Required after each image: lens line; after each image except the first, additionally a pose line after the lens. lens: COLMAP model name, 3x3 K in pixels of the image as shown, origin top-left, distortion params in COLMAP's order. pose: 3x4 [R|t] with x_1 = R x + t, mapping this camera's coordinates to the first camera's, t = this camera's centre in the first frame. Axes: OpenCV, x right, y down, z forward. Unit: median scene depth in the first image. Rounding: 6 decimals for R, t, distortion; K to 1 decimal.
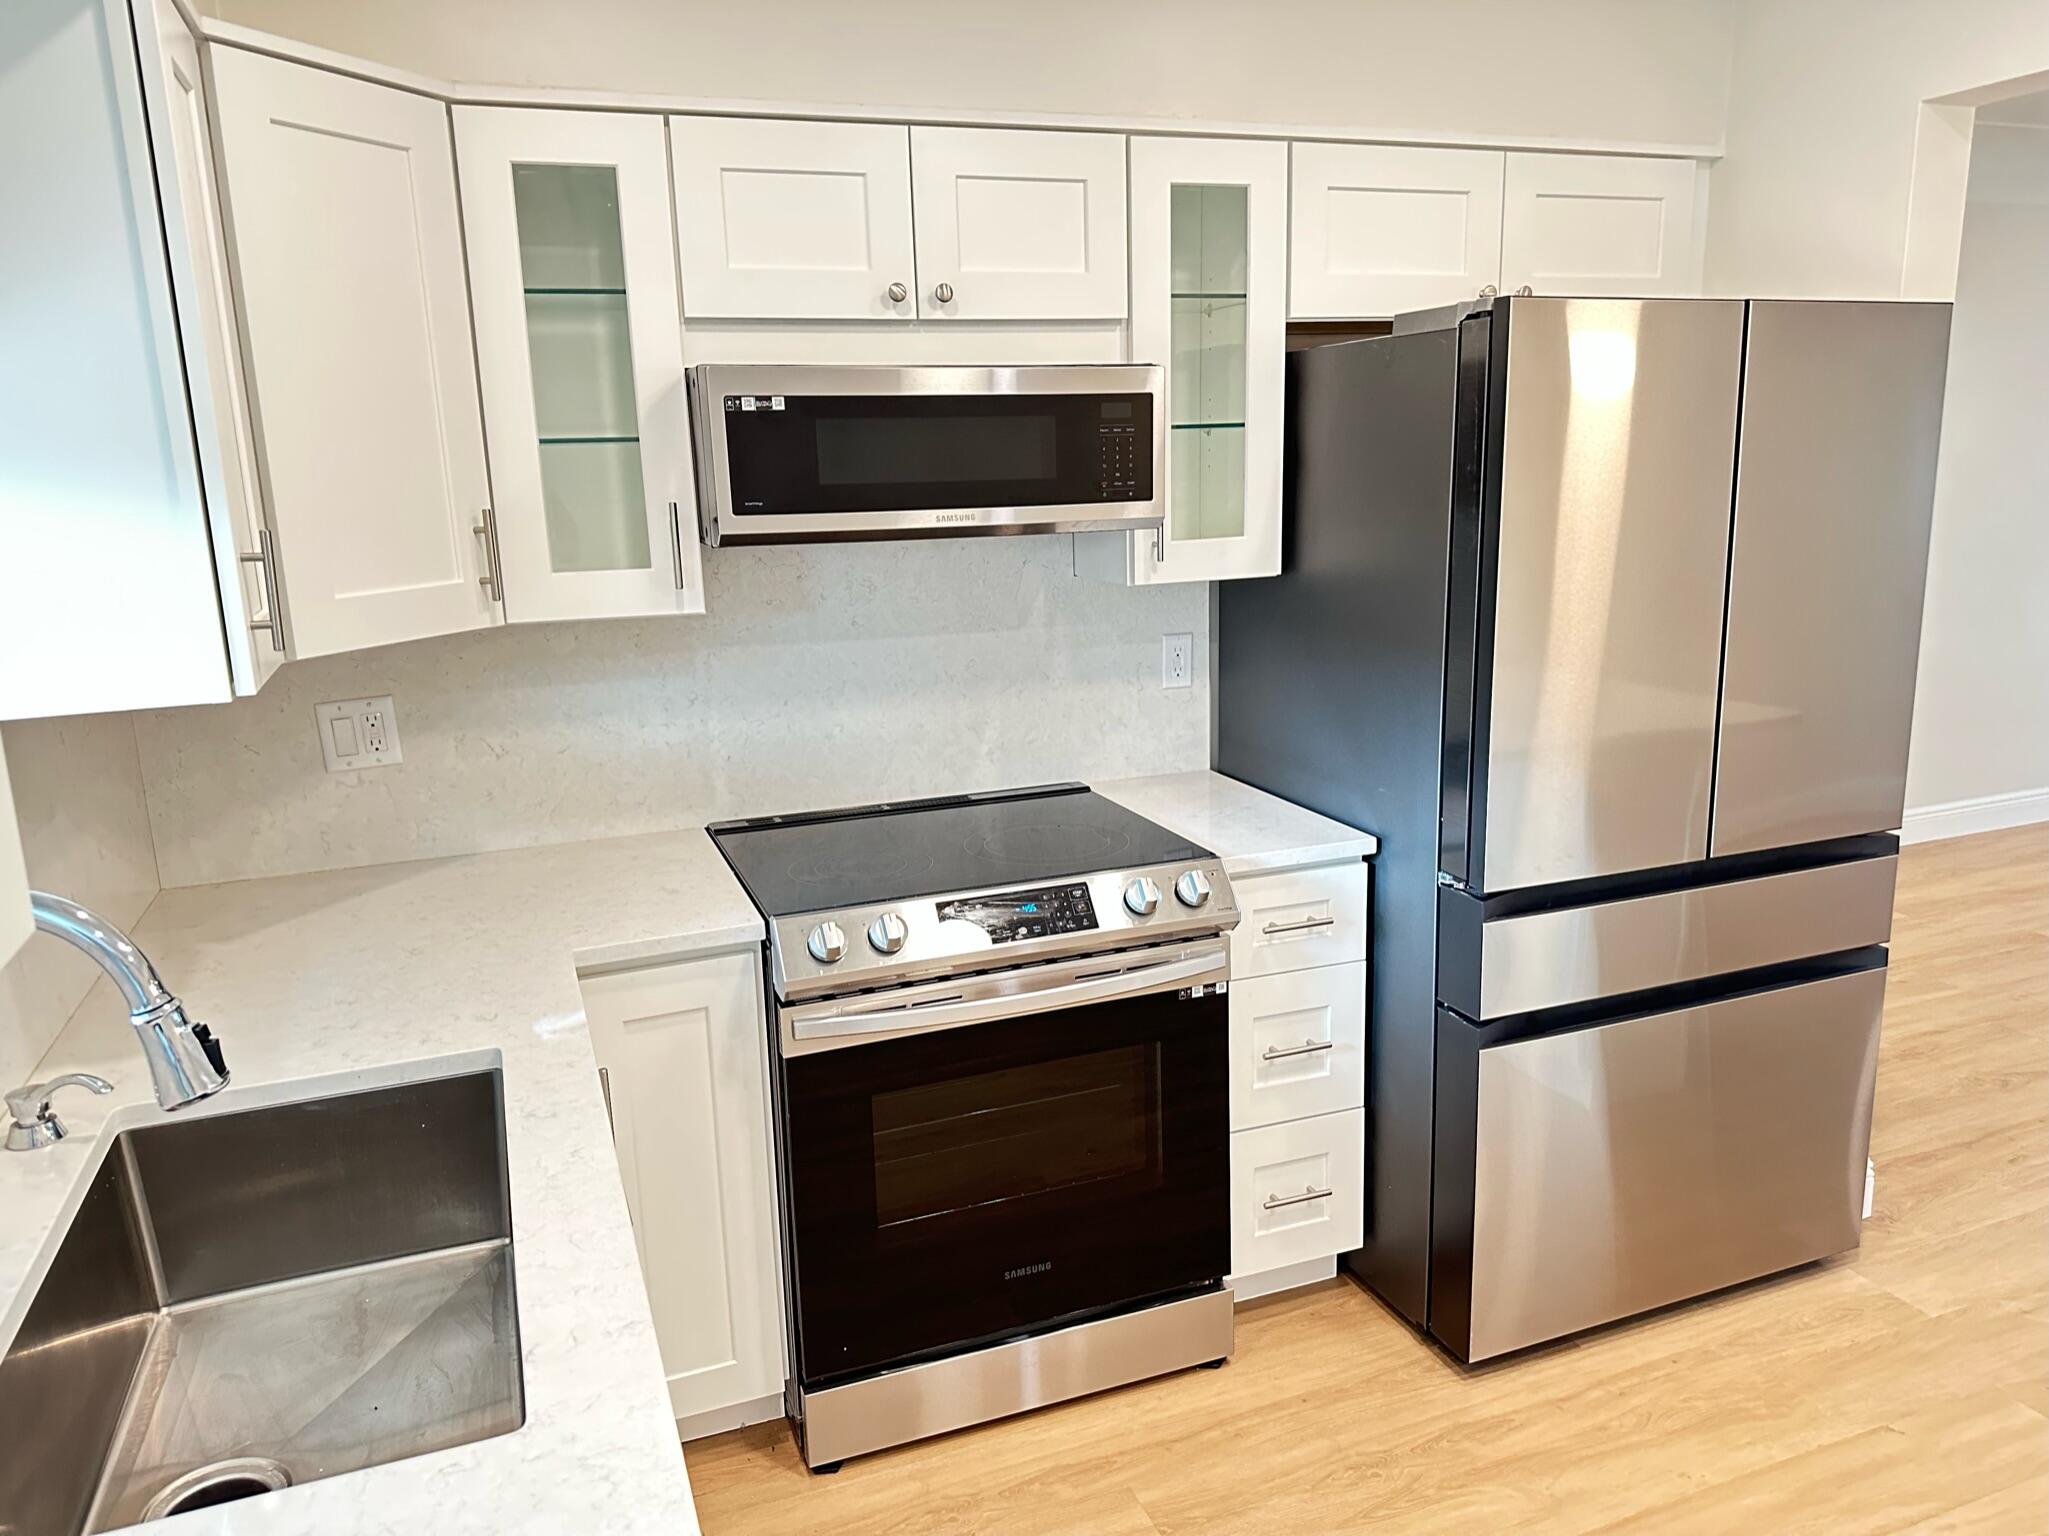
lens RADIAL K [[1439.6, 0, 1024.5], [0, 1439.6, 768.0], [0, 0, 1]] dist [0.065085, -0.076789]
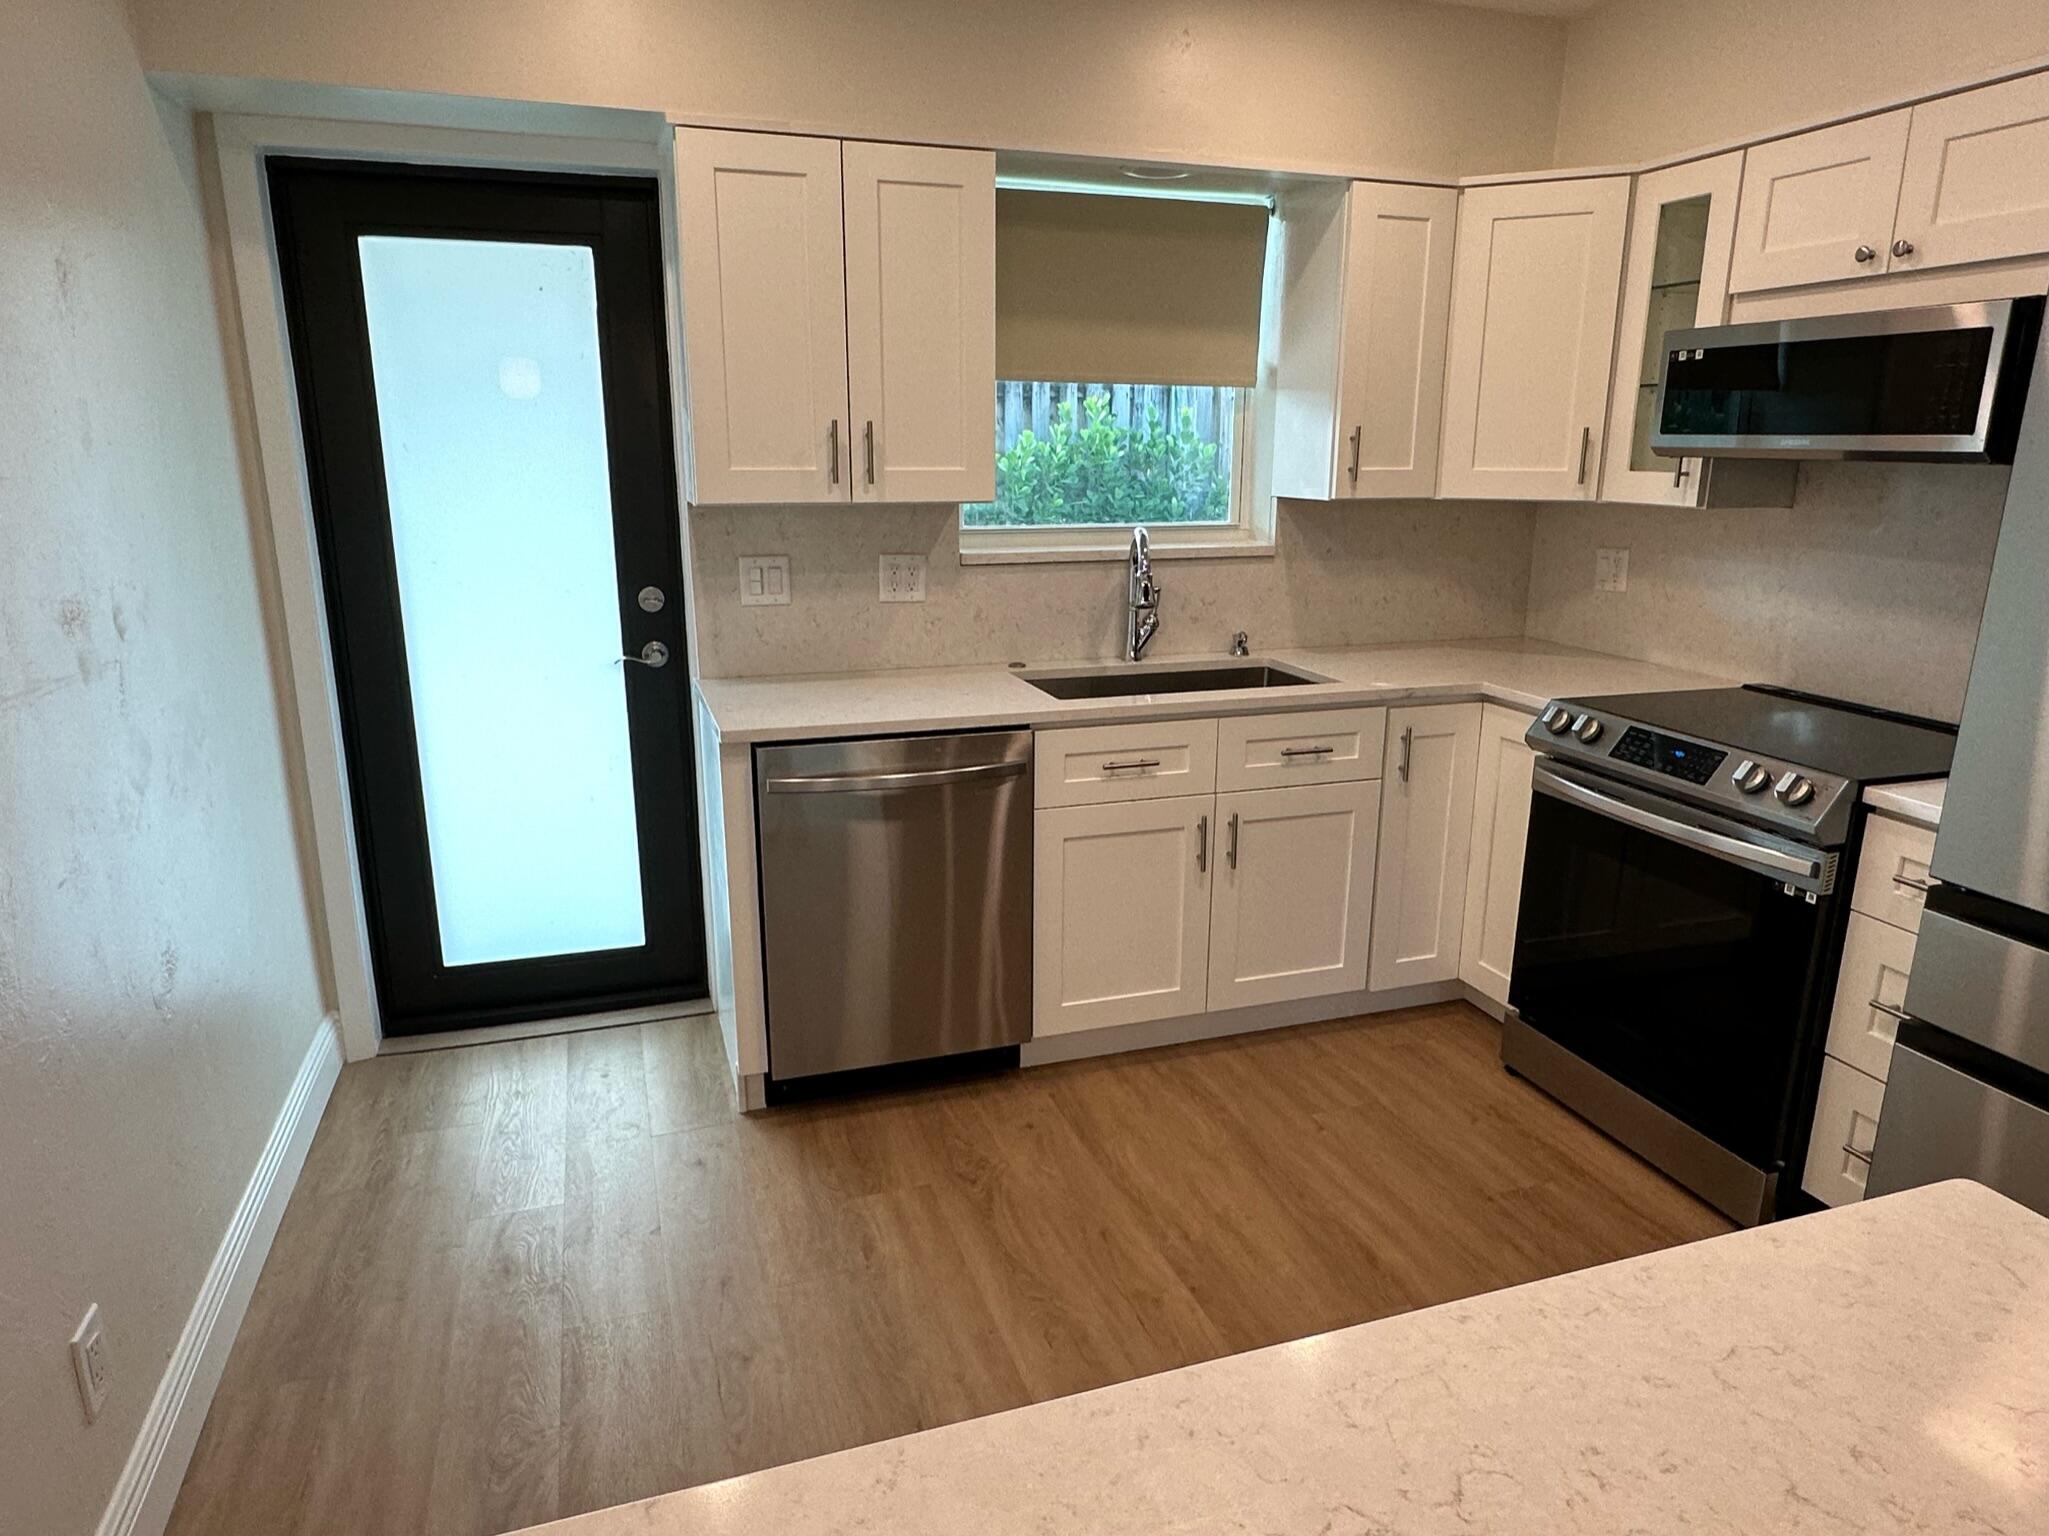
lens RADIAL K [[1287.3, 0, 1024.5], [0, 1287.3, 768.0], [0, 0, 1]] dist [-0.009565, 0.002046]
pose [[-0.039058, 0.274909, -0.960677, 1.086265], [-0.214703, 0.936646, 0.276761, -0.077598], [0.975898, 0.217070, 0.022441, 0.404963]]
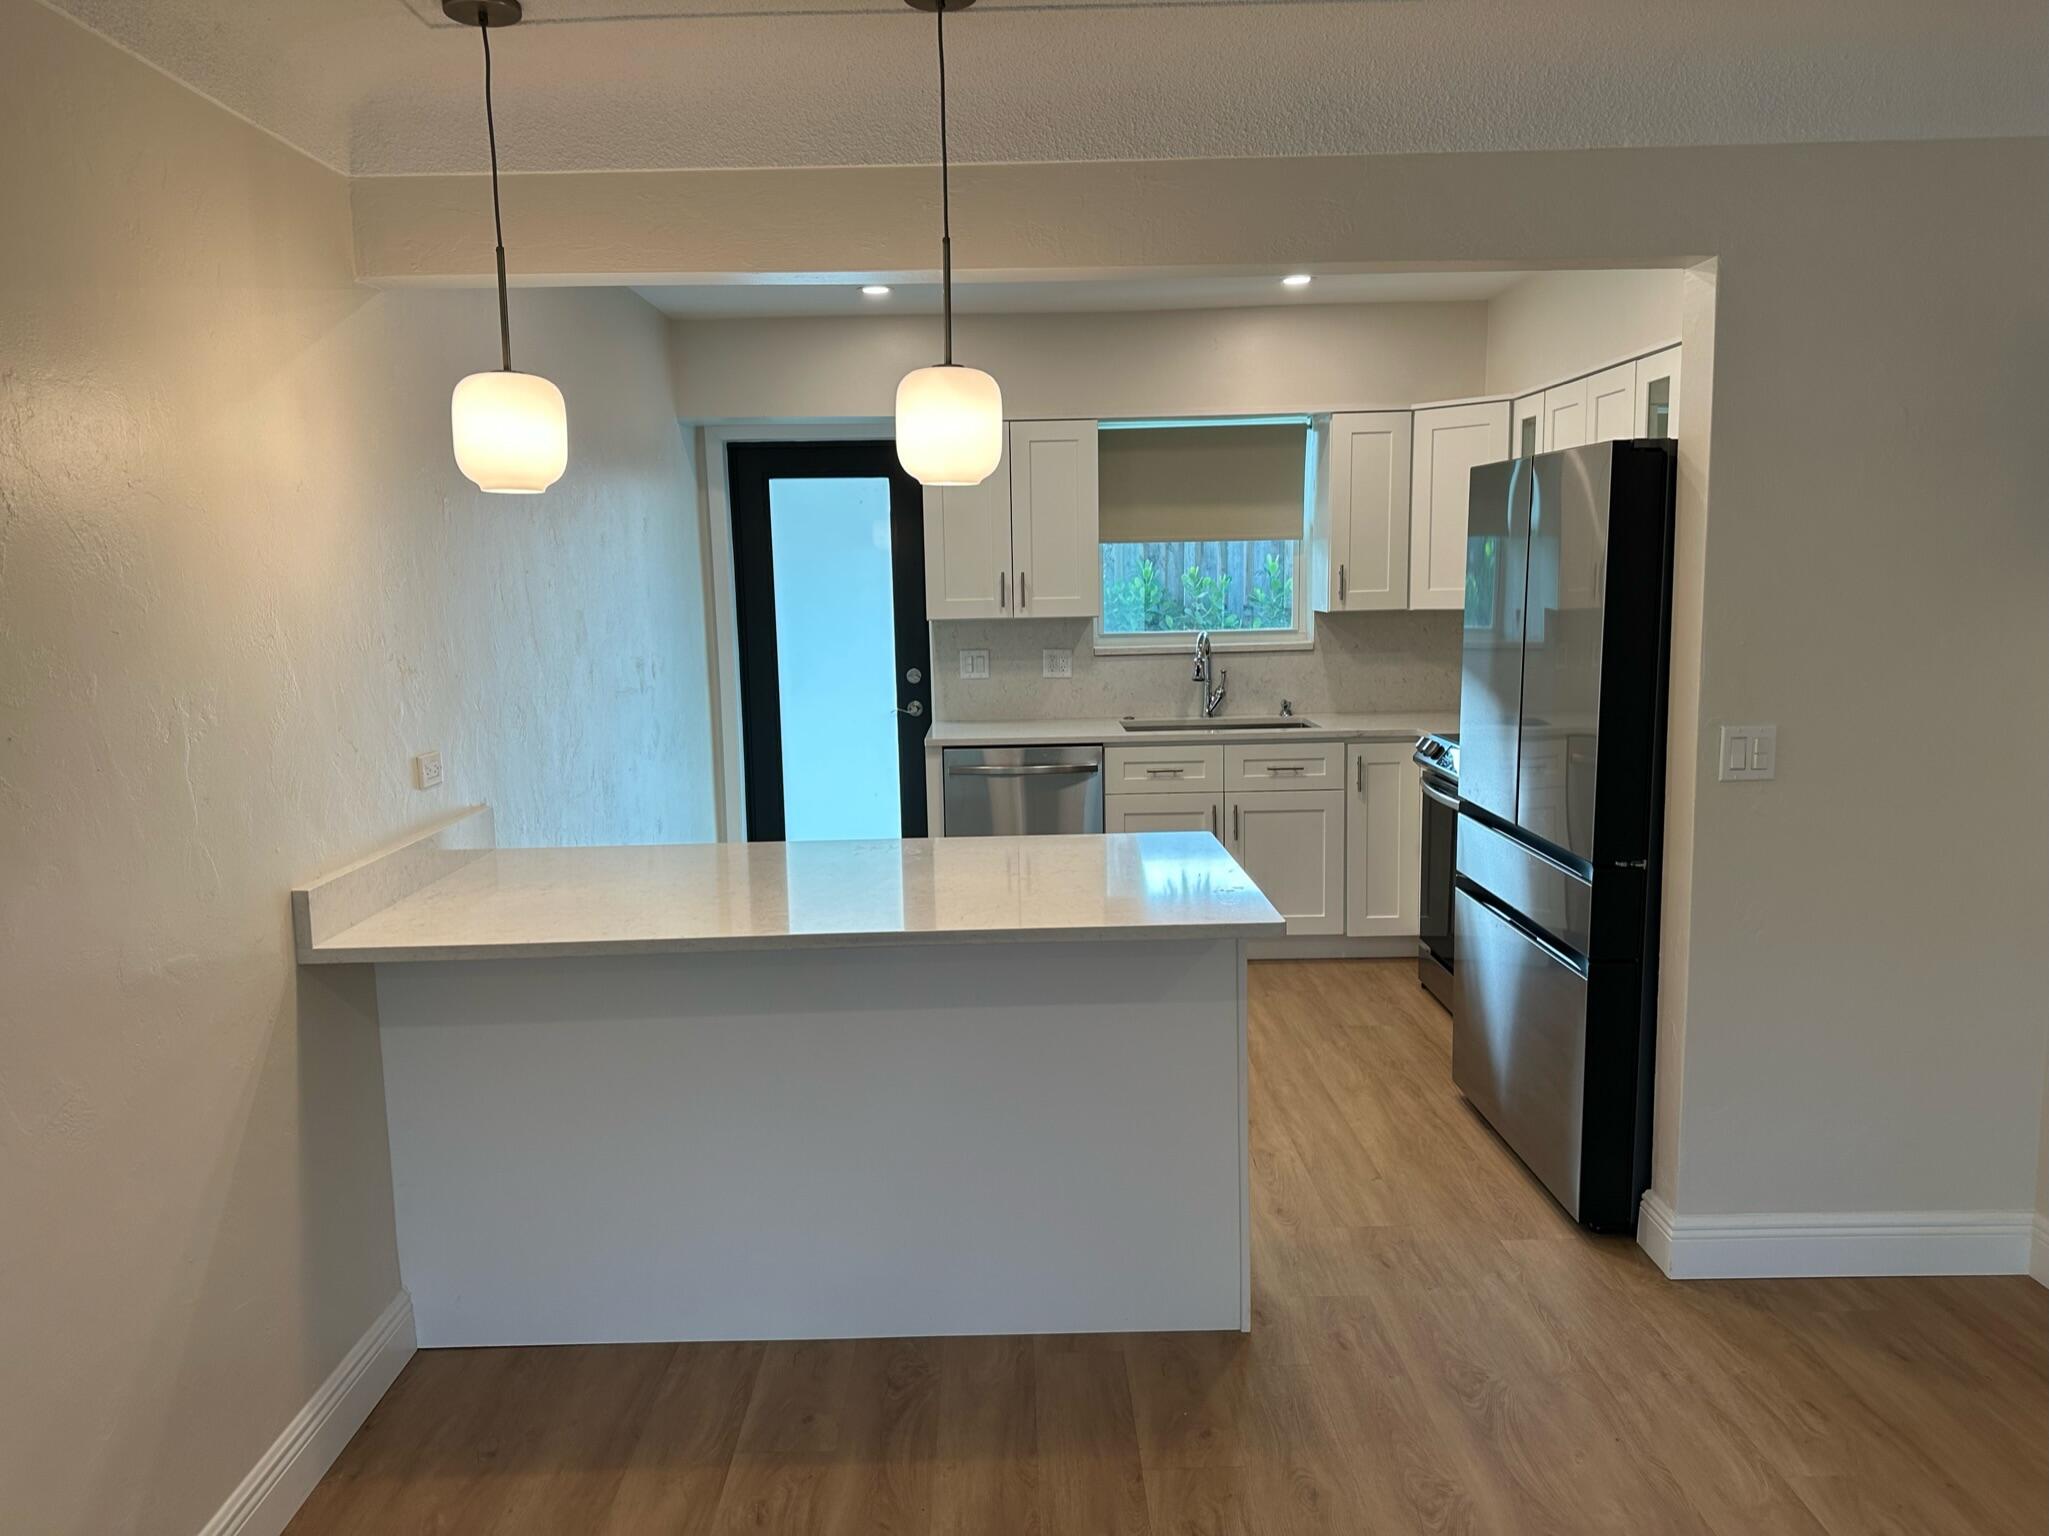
lens RADIAL K [[1439.6, 0, 1024.5], [0, 1439.6, 768.0], [0, 0, 1]] dist [0.065085, -0.076789]
pose [[-0.347059, 0.166798, -0.922891, 2.113007], [-0.167329, 0.957255, 0.235934, -0.272936], [0.922795, 0.236310, -0.304314, 1.034309]]
